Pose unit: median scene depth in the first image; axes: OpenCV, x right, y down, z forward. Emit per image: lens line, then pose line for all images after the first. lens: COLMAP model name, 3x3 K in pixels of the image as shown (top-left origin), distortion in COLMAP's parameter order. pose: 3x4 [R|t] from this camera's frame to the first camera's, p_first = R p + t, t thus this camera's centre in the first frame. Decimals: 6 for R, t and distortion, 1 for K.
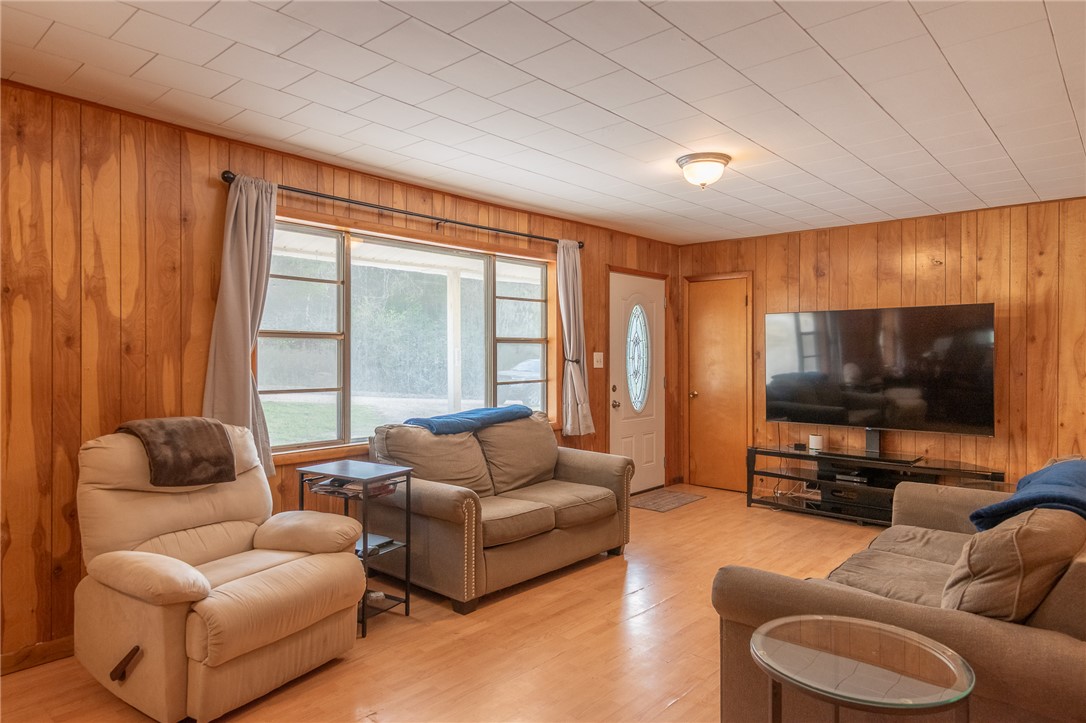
lens RADIAL K [[665.4, 0, 545.6], [0, 665.4, 359.3], [0, 0, 1]] dist [0.013968, -0.000410]
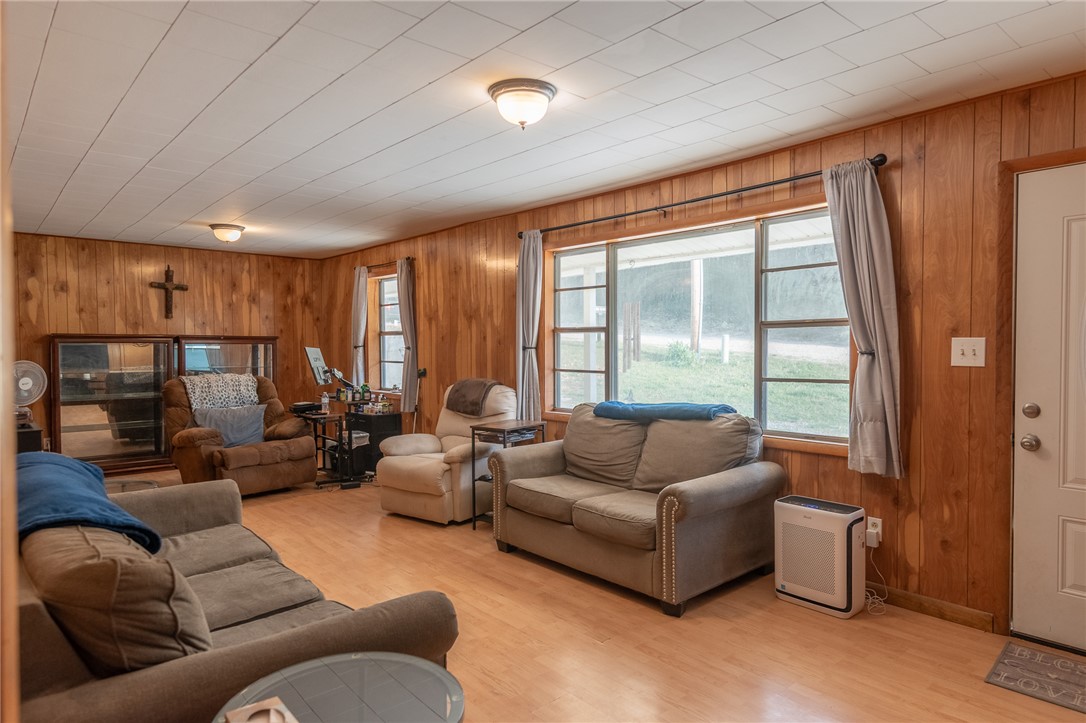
lens RADIAL K [[658.6, 0, 537.0], [0, 658.6, 359.9], [0, 0, 1]] dist [0.024201, -0.002817]
pose [[-0.127824, 0.021307, -0.991568, 0.788974], [-0.003534, 0.999753, 0.021938, -0.003839], [0.991791, 0.006308, -0.127717, 0.879221]]
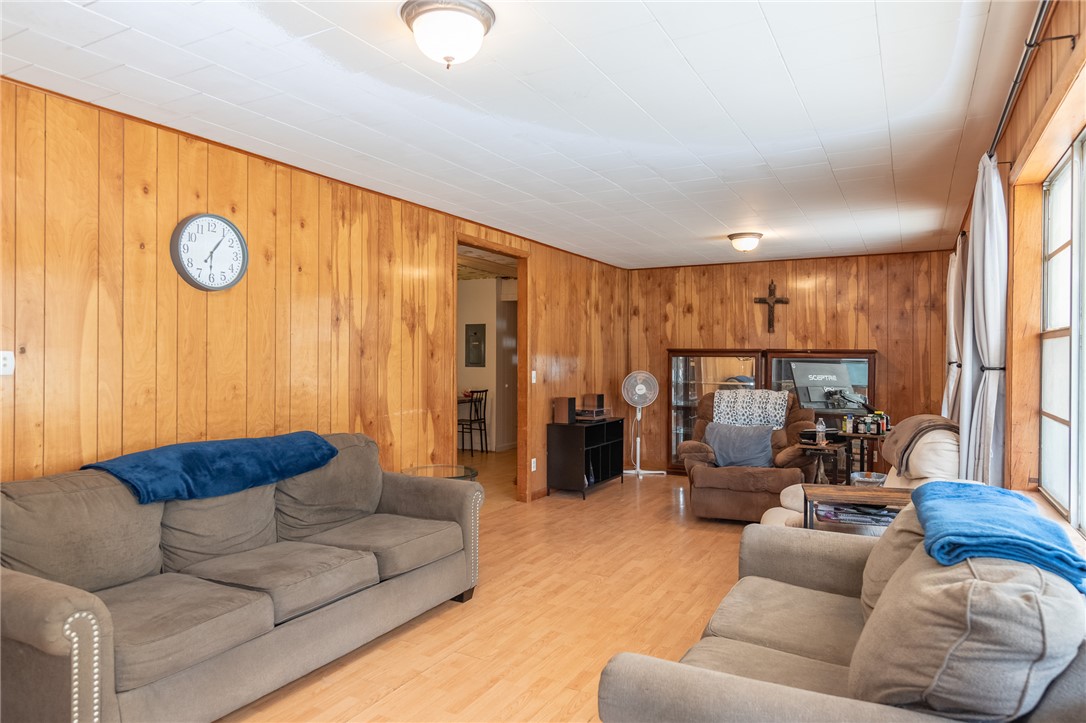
lens RADIAL K [[665.4, 0, 545.6], [0, 665.4, 359.3], [0, 0, 1]] dist [0.013968, -0.000410]
pose [[-0.974133, -0.005437, -0.225909, 0.221378], [-0.007510, 0.999937, 0.008315, -0.010018], [0.225849, 0.009796, -0.974113, 1.241208]]
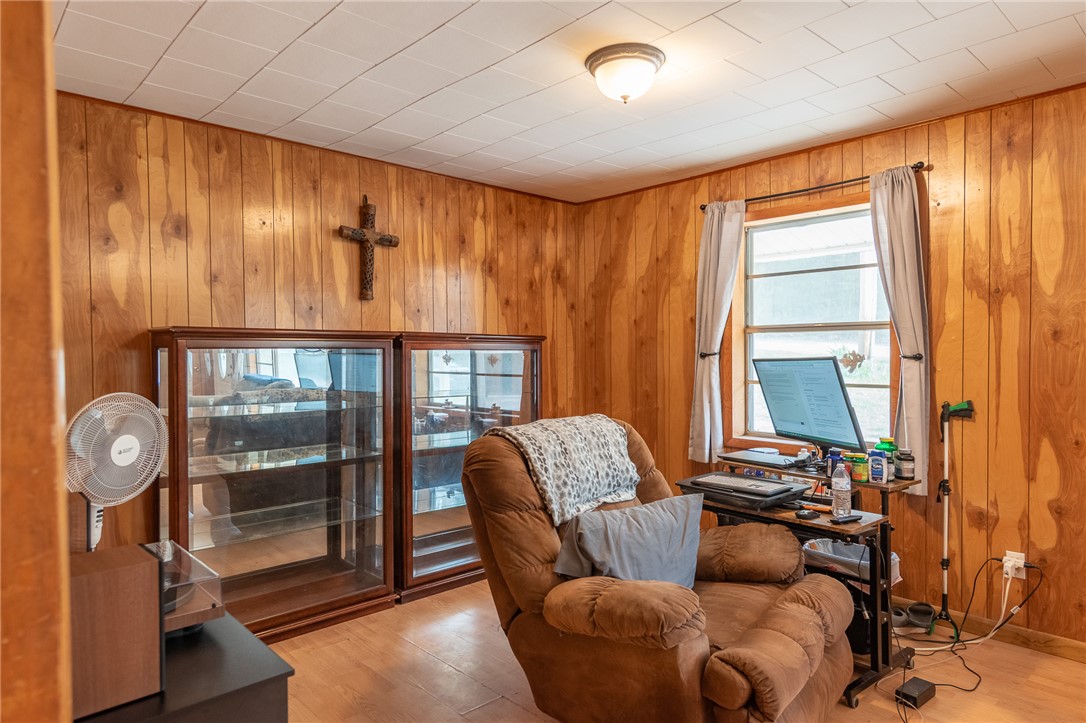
lens RADIAL K [[665.4, 0, 545.6], [0, 665.4, 359.3], [0, 0, 1]] dist [0.013968, -0.000410]
pose [[-0.094920, 0.011156, -0.995422, 0.118553], [-0.000967, 0.999936, 0.011299, -0.002400], [0.995484, 0.002035, -0.094903, 0.104266]]
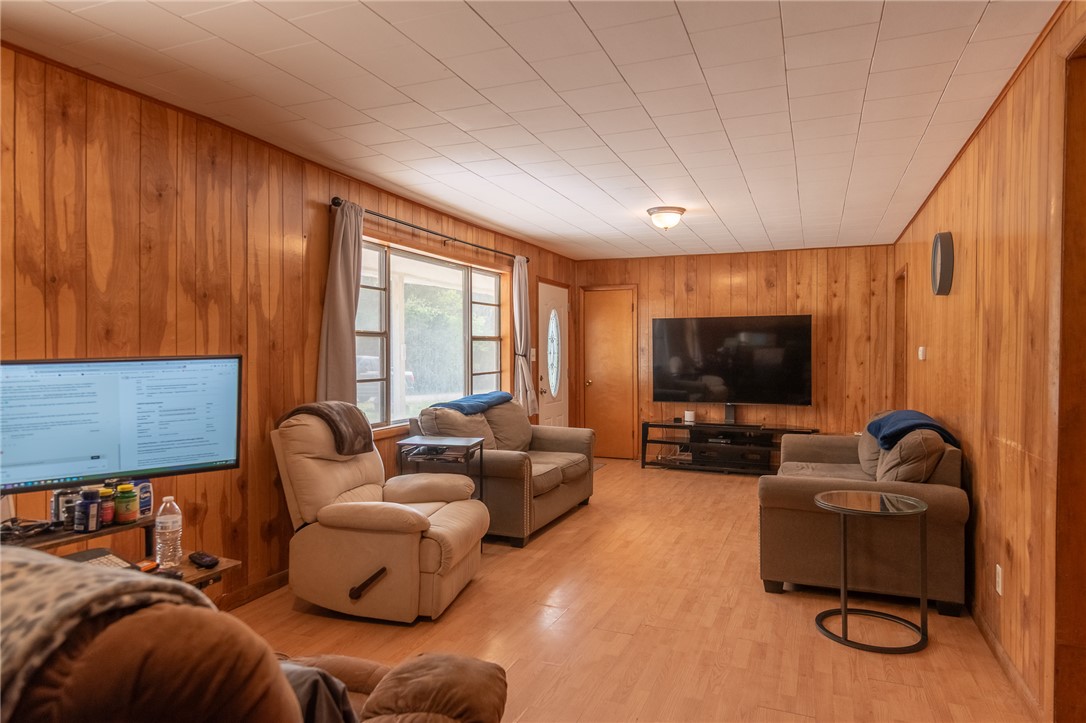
lens RADIAL K [[665.4, 0, 545.6], [0, 665.4, 359.3], [0, 0, 1]] dist [0.013968, -0.000410]
pose [[0.941606, -0.005754, 0.336667, -0.371914], [0.003772, 0.999971, 0.006540, 0.001862], [-0.336695, -0.004889, 0.941601, -0.180224]]
